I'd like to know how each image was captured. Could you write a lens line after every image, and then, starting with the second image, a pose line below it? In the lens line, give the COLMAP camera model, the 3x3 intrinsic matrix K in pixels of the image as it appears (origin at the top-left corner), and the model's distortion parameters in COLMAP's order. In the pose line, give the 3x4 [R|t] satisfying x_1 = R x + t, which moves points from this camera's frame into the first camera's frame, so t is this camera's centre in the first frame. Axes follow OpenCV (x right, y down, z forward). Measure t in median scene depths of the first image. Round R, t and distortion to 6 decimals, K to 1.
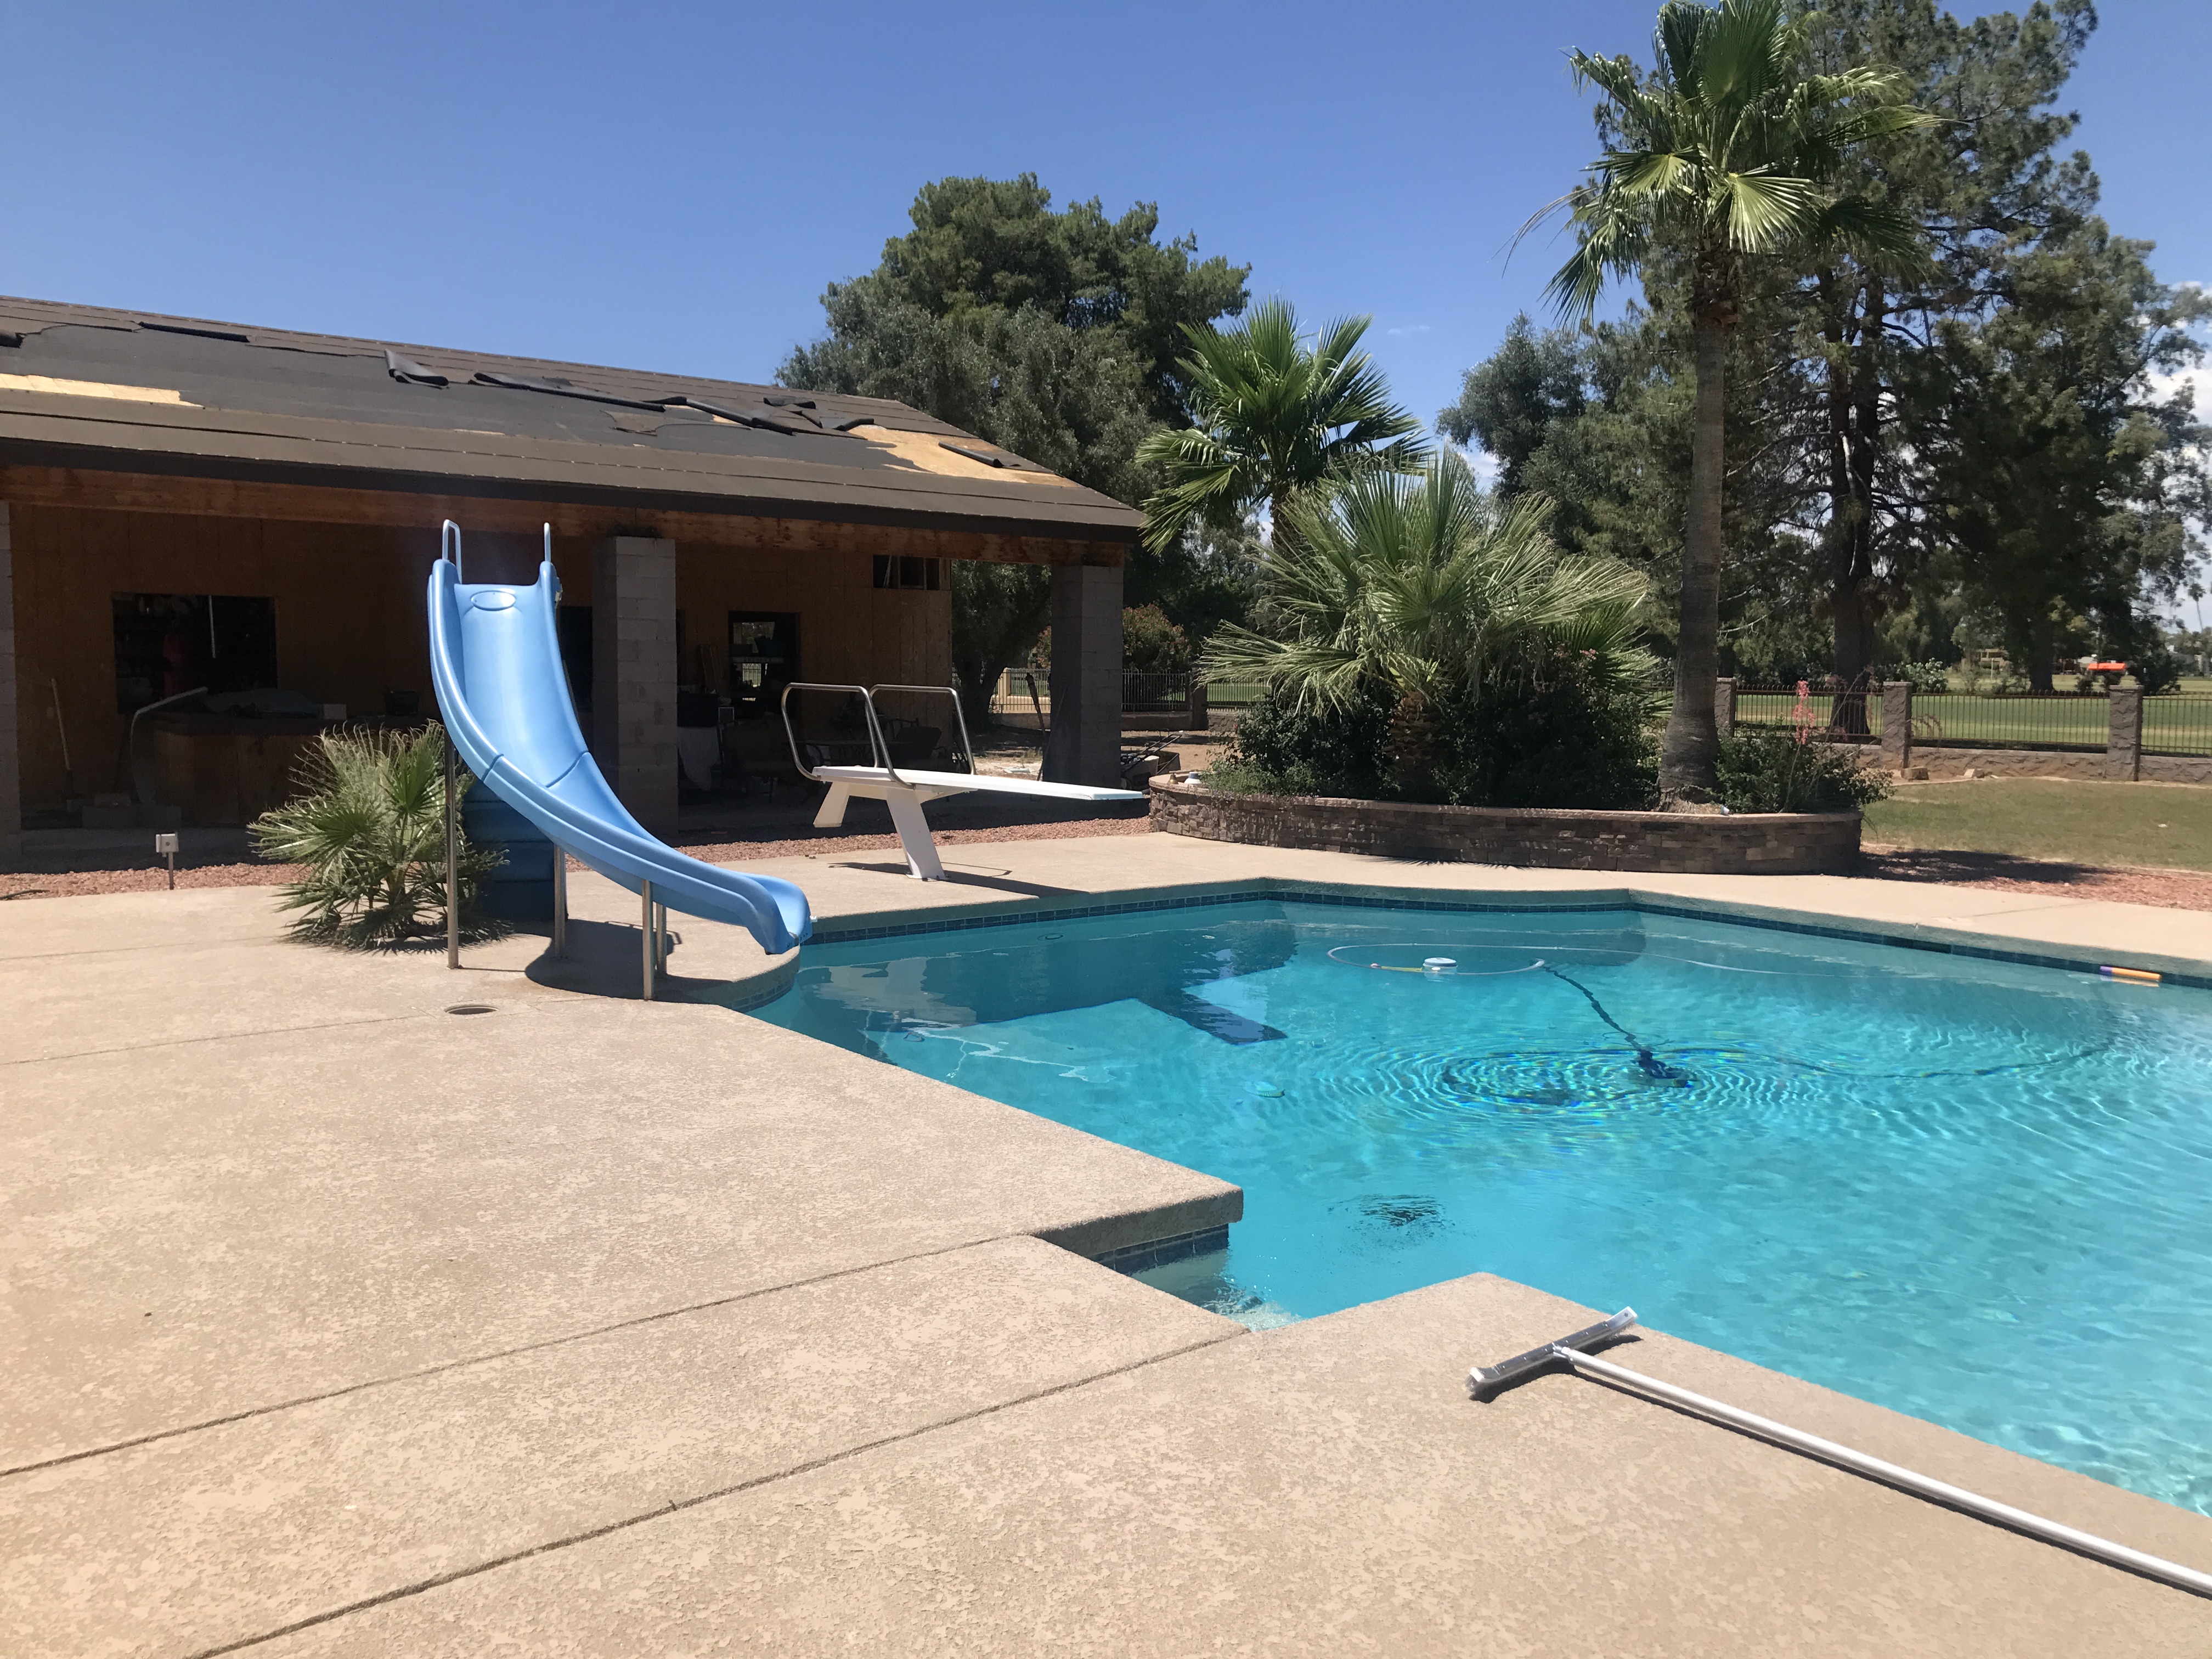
lens RADIAL K [[1837.0, 0, 1107.8], [0, 1837.0, 831.2], [0, 0, 1]] dist [0.104848, -0.014300]
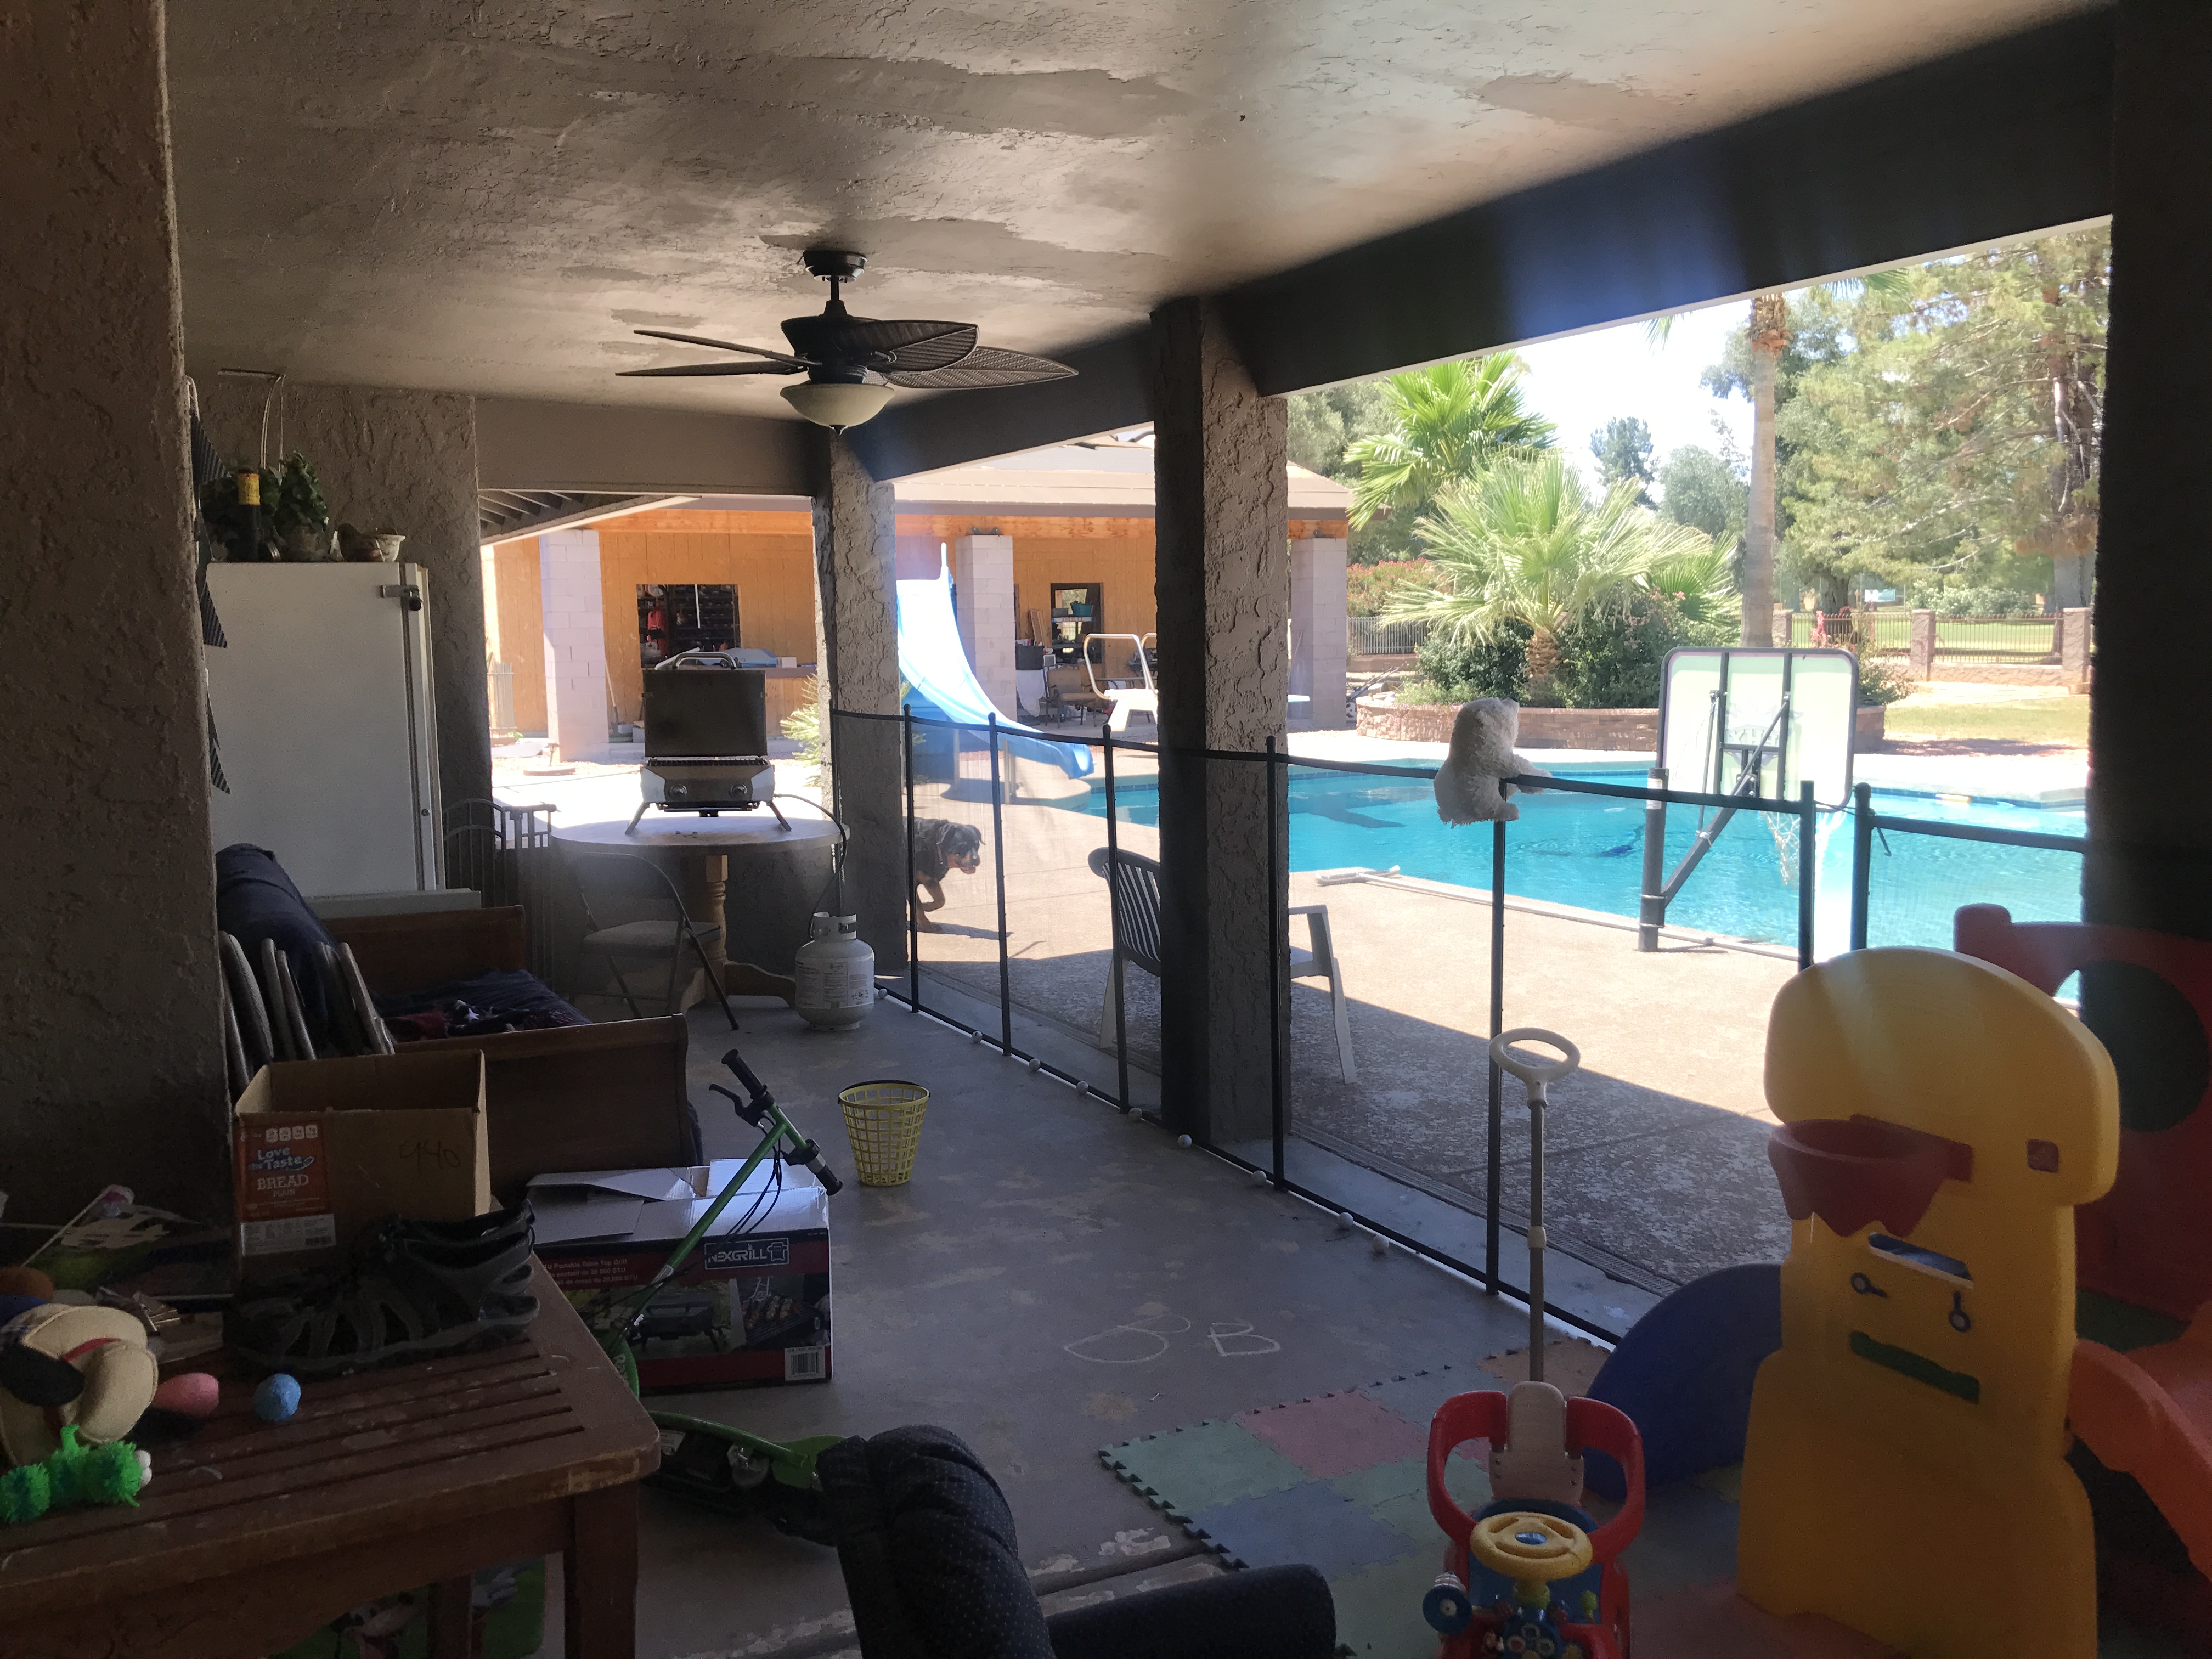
lens RADIAL K [[1837.0, 0, 1112.9], [0, 1837.0, 826.9], [0, 0, 1]] dist [0.104848, -0.014300]
pose [[0.984923, -0.008874, -0.172767, 0.082871], [0.012495, 0.999724, 0.019881, 0.038126], [0.172543, -0.021740, 0.984762, -0.377813]]
